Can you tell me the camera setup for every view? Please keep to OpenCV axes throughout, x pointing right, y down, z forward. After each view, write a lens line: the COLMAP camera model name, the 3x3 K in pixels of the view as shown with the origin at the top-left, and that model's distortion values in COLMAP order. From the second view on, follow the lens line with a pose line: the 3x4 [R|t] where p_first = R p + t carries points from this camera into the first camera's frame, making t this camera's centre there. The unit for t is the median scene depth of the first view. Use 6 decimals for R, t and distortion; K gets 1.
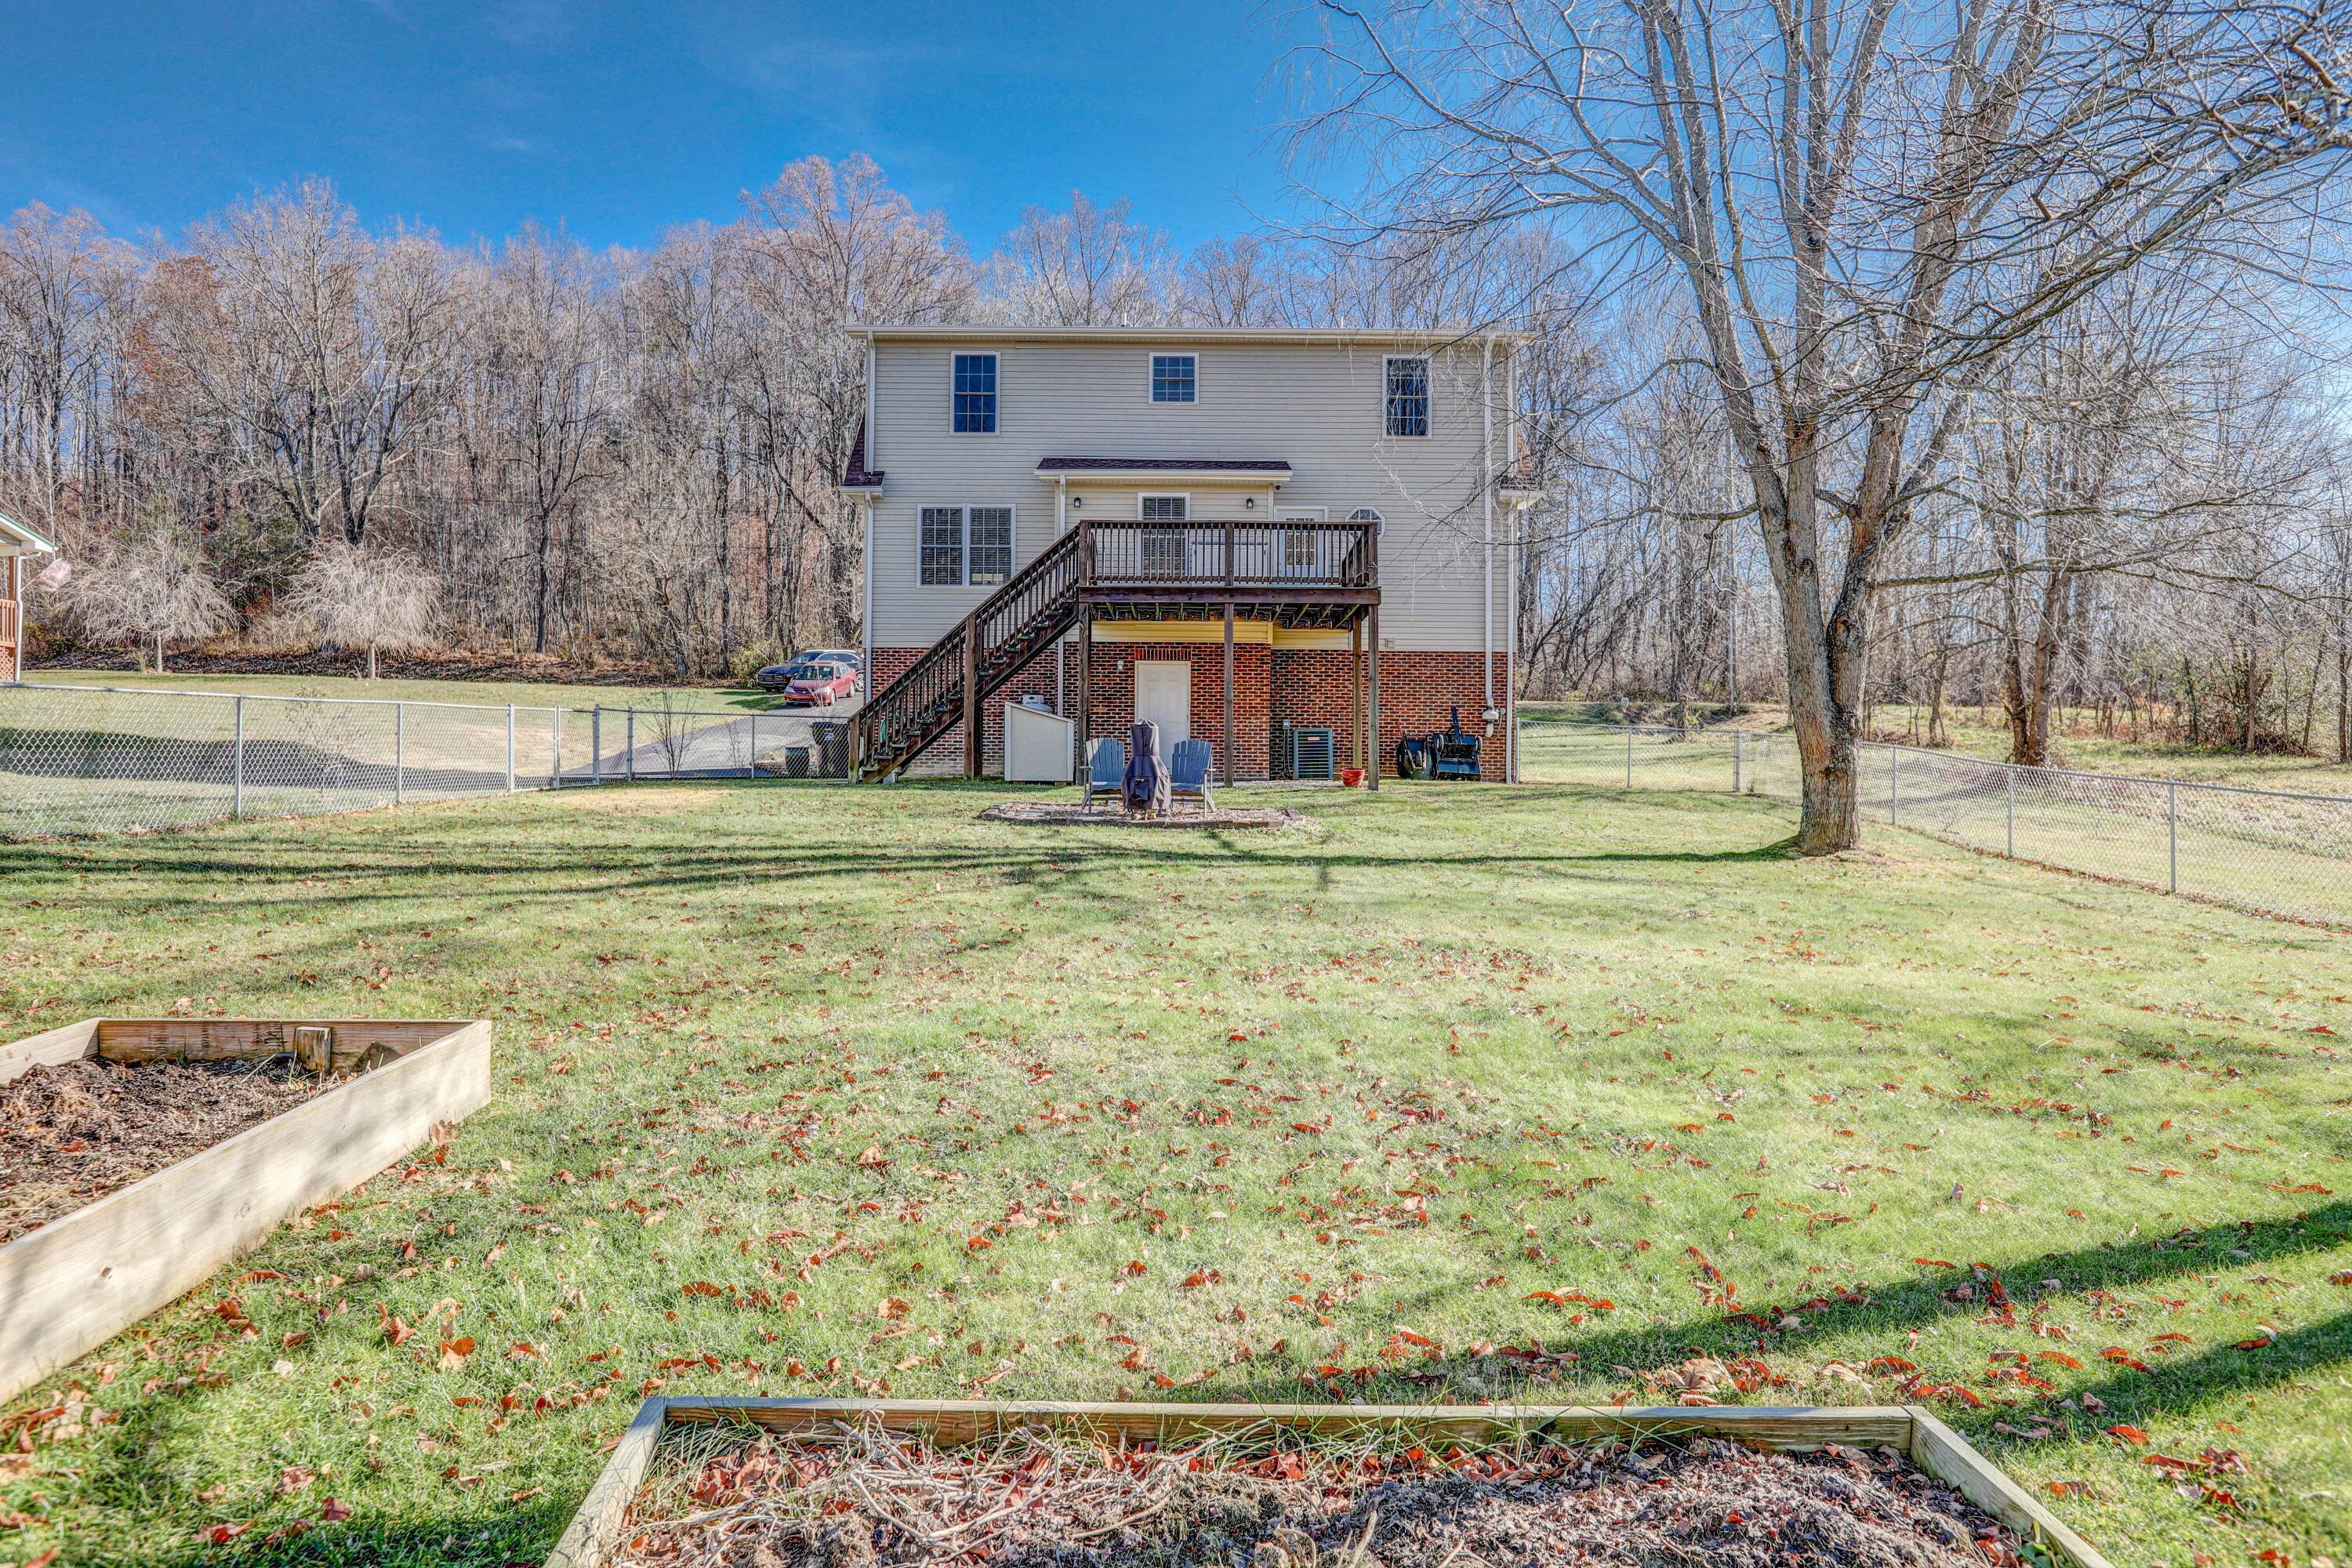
lens RADIAL K [[1496.8, 0, 1179.9], [0, 1496.8, 790.8], [0, 0, 1]] dist [-0.009137, -0.000504]
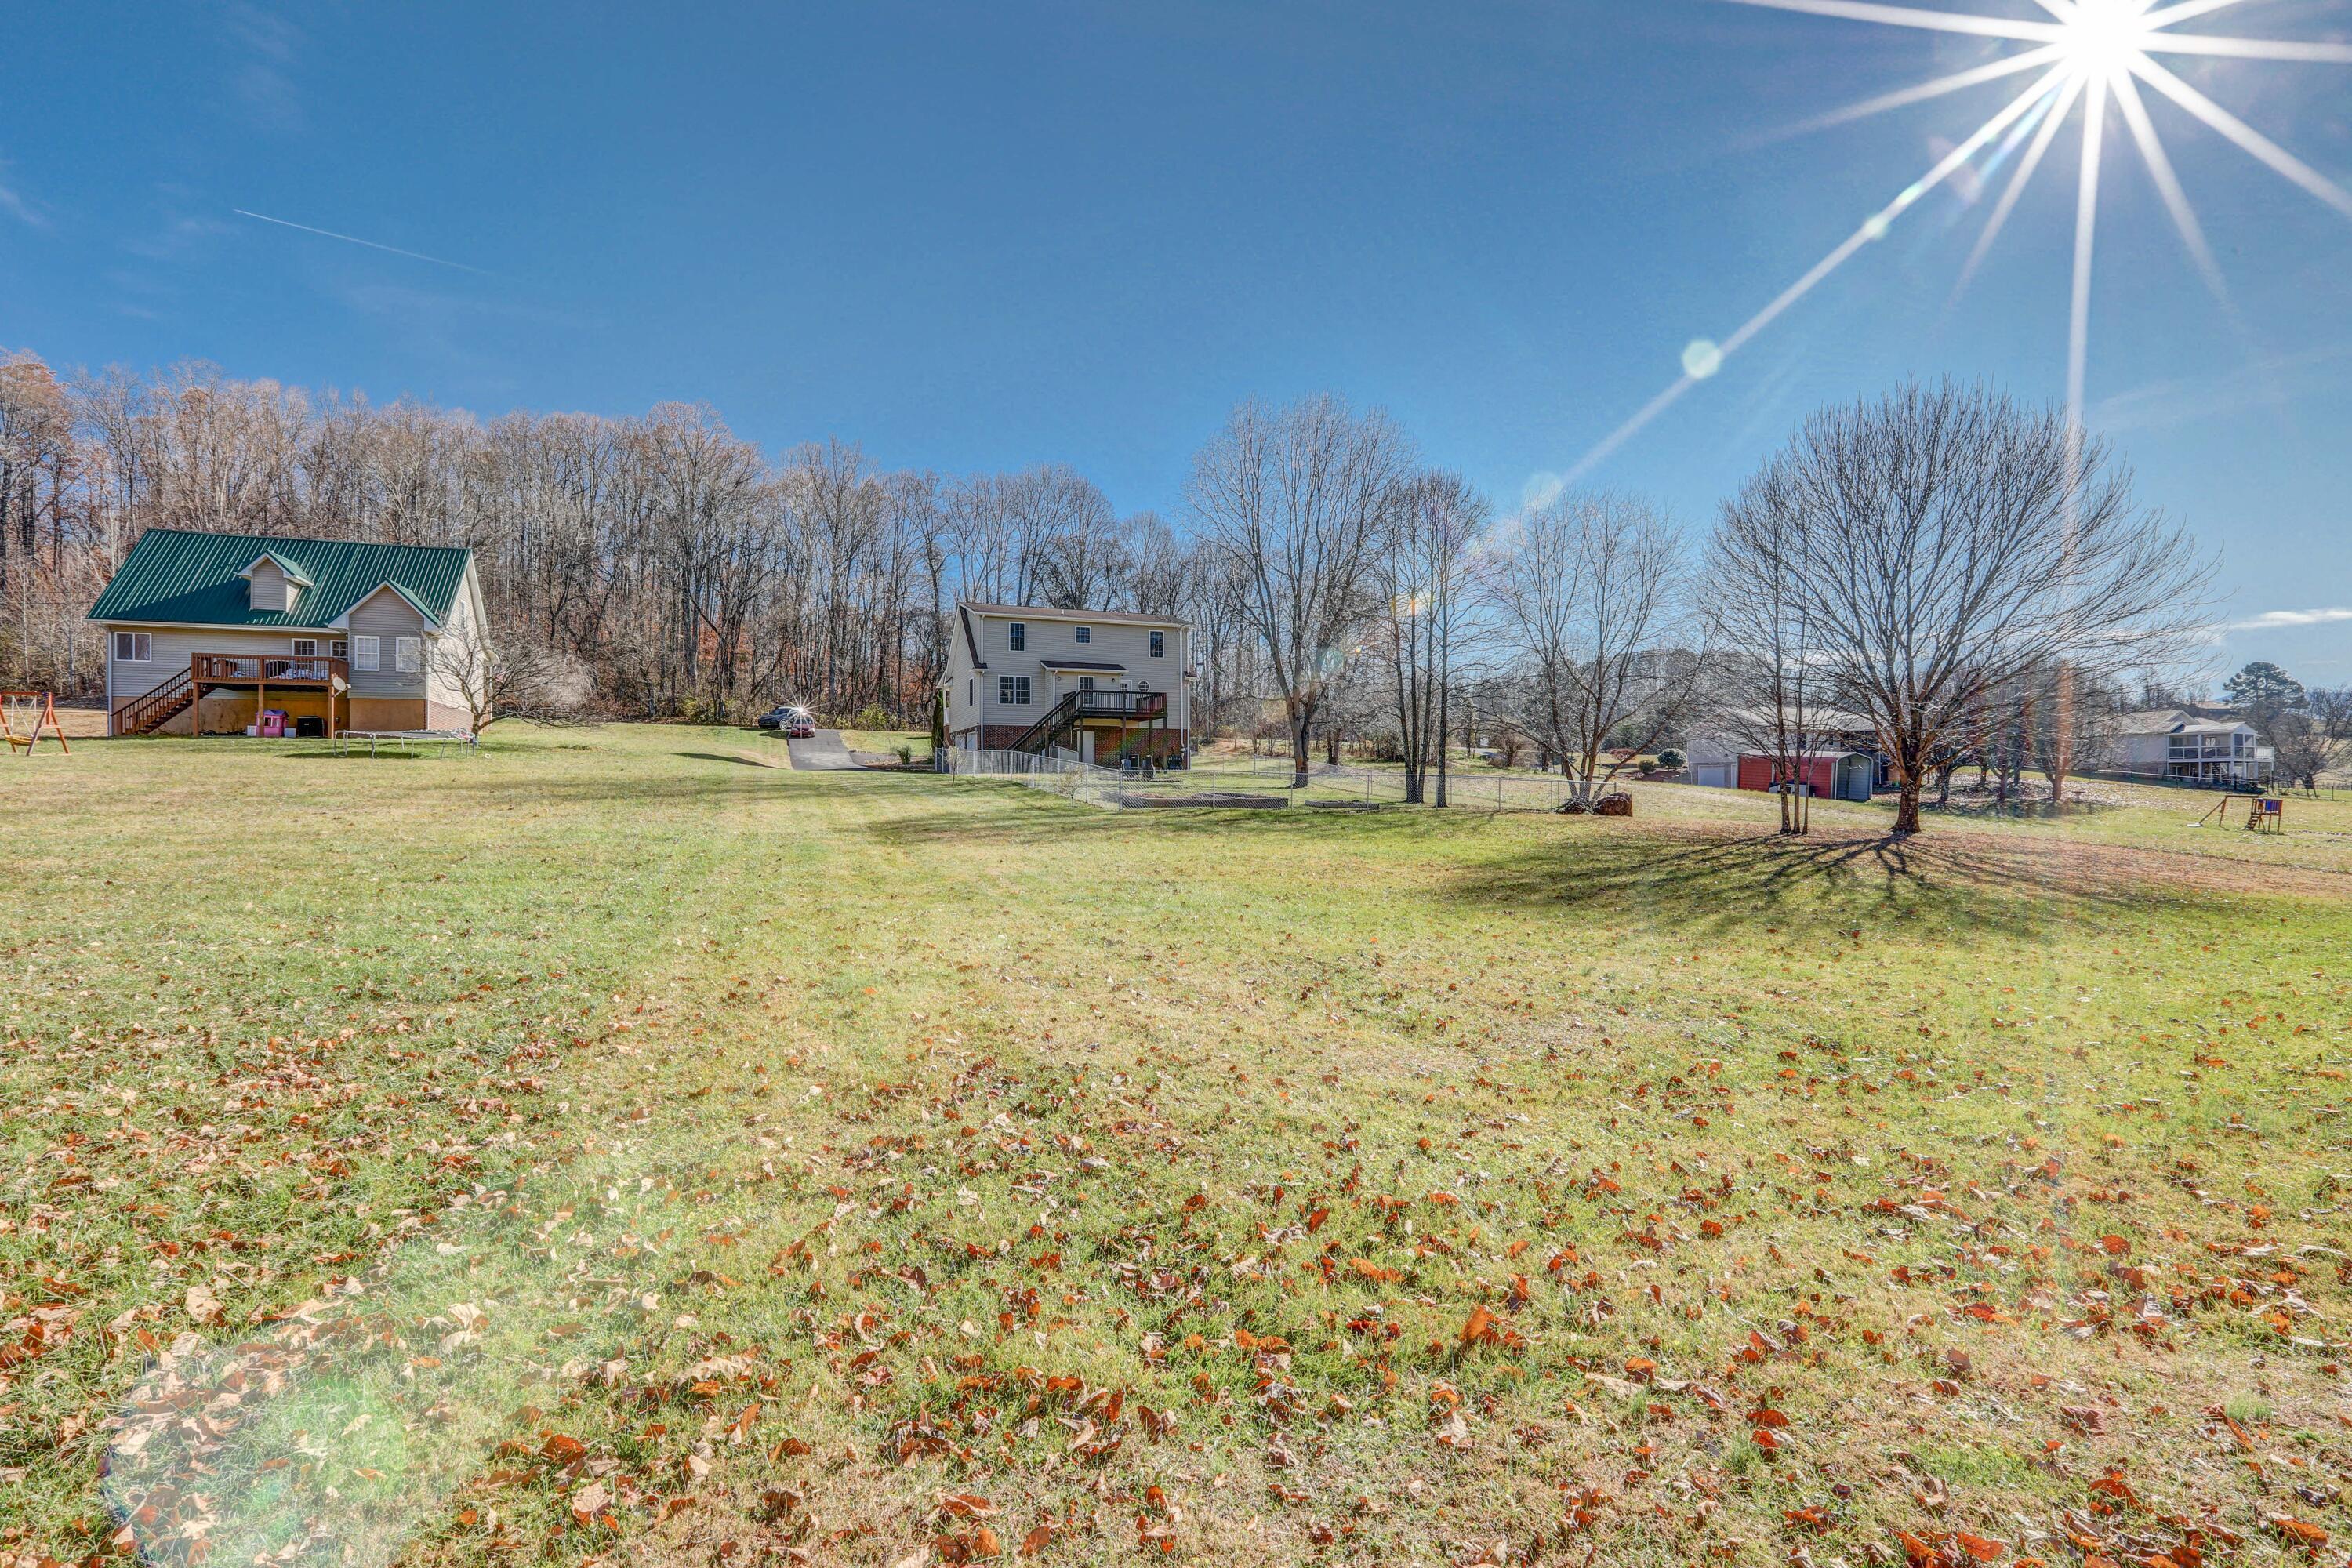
lens RADIAL K [[1071.5, 0, 1160.3], [0, 1071.5, 783.9], [0, 0, 1]] dist [-0.042484, 0.011211]
pose [[0.926695, -0.008731, 0.375713, -0.663530], [0.005900, 0.999945, 0.008686, 0.002420], [-0.375769, -0.005833, 0.926695, -1.030899]]
